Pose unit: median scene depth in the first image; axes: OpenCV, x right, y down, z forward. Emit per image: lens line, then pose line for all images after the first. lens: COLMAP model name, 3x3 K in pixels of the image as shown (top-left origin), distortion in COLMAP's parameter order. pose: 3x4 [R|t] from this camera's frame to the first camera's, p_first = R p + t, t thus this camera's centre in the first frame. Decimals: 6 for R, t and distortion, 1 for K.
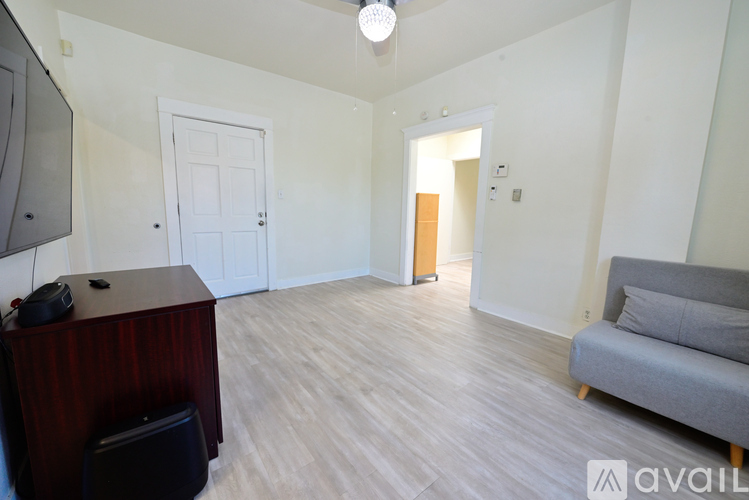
lens RADIAL K [[292.7, 0, 376.3], [0, 292.7, 248.7], [0, 0, 1]] dist [-0.002024, 0.000080]
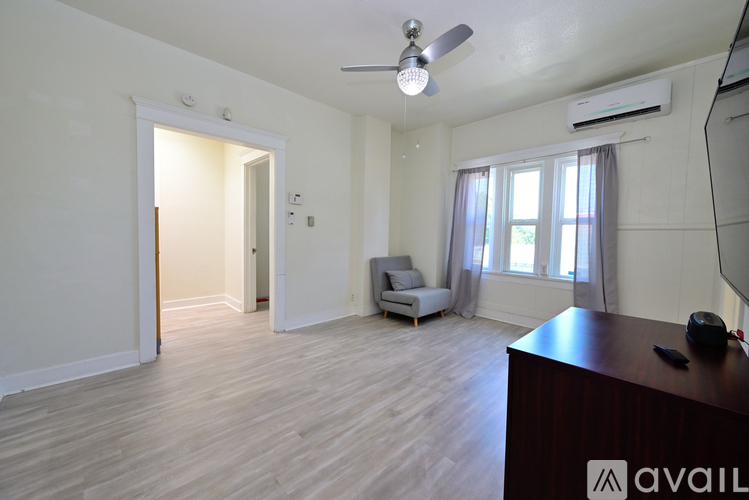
lens RADIAL K [[292.7, 0, 376.3], [0, 292.7, 248.7], [0, 0, 1]] dist [-0.002024, 0.000080]
pose [[-0.099165, -0.069632, 0.992632, -0.851829], [0.120833, 0.989324, 0.081472, -0.150297], [-0.987707, 0.128022, -0.089693, 0.944046]]
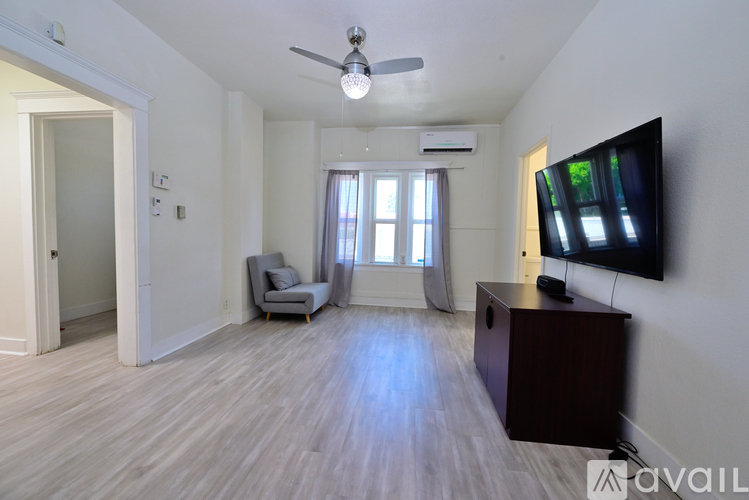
lens RADIAL K [[292.7, 0, 376.3], [0, 292.7, 248.7], [0, 0, 1]] dist [-0.002024, 0.000080]
pose [[-0.697687, -0.071767, 0.712799, -0.705577], [0.064150, 0.984714, 0.161934, -0.198763], [-0.713525, 0.158706, -0.682418, 1.340574]]
